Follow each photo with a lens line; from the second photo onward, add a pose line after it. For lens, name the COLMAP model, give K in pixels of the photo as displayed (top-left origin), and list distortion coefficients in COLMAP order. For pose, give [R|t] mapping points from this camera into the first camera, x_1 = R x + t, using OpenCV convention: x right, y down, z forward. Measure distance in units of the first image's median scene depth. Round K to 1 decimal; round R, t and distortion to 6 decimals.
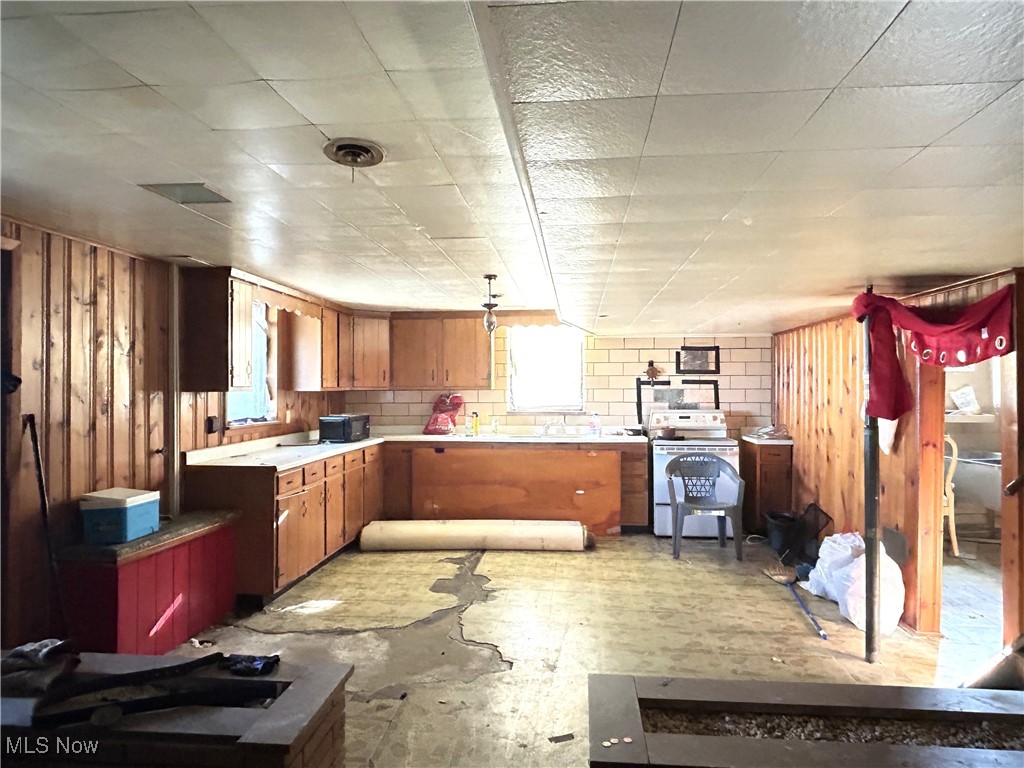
lens RADIAL K [[654.8, 0, 510.2], [0, 654.8, 385.9], [0, 0, 1]] dist [0.011708, -0.014764]
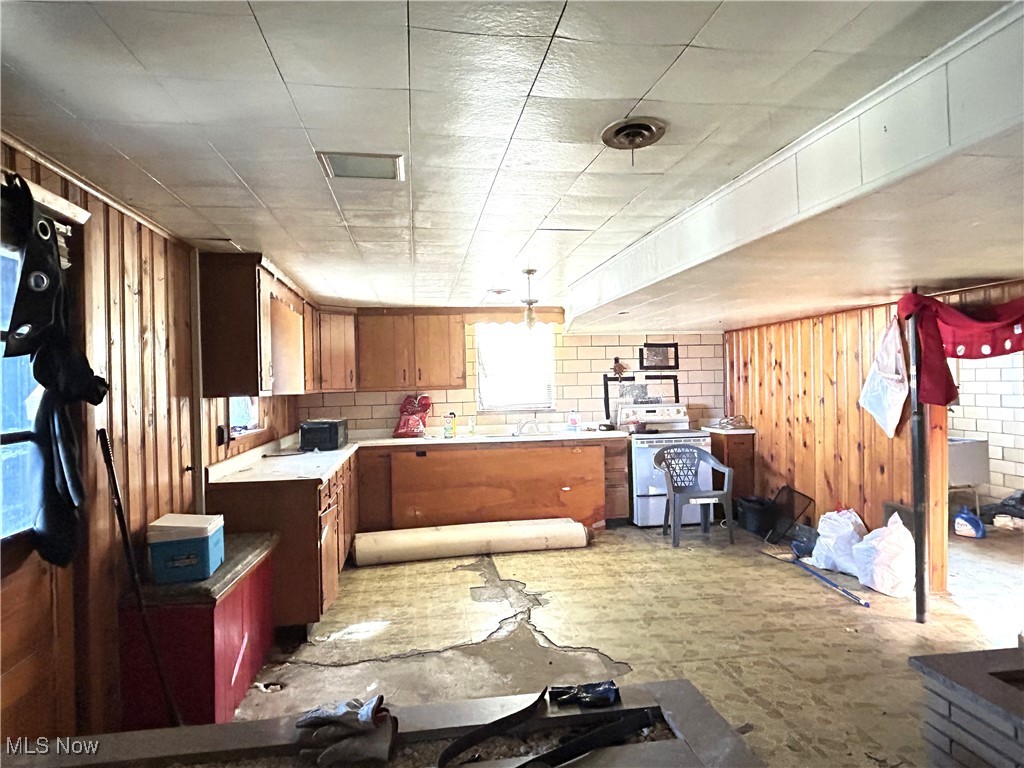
lens RADIAL K [[654.8, 0, 516.0], [0, 654.8, 383.5], [0, 0, 1]] dist [0.011708, -0.014764]
pose [[0.968545, -0.019816, 0.248047, -0.281128], [0.020464, 0.999791, -0.000034, -0.001262], [-0.247995, 0.005109, 0.968748, 0.060268]]
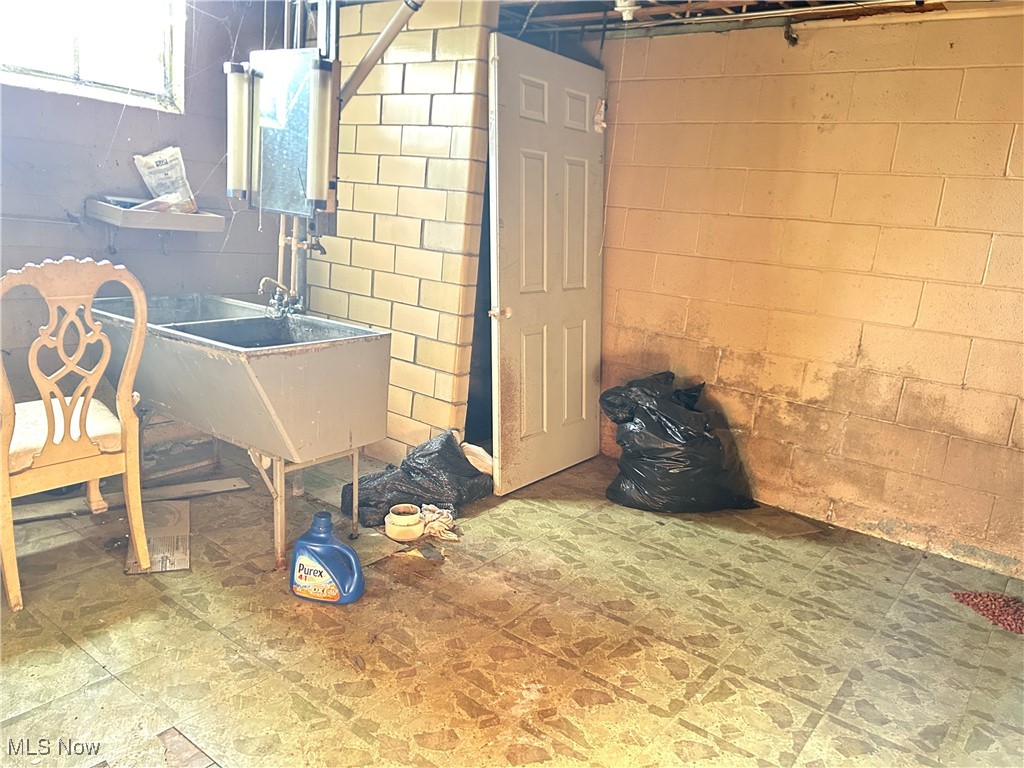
lens RADIAL K [[765.6, 0, 505.6], [0, 765.6, 378.1], [0, 0, 1]] dist [0.072692, -0.073330]
pose [[0.532094, -0.125190, 0.837379, 0.492721], [-0.095160, 0.973900, 0.206067, 0.033215], [-0.841321, -0.189332, 0.506294, 0.706966]]
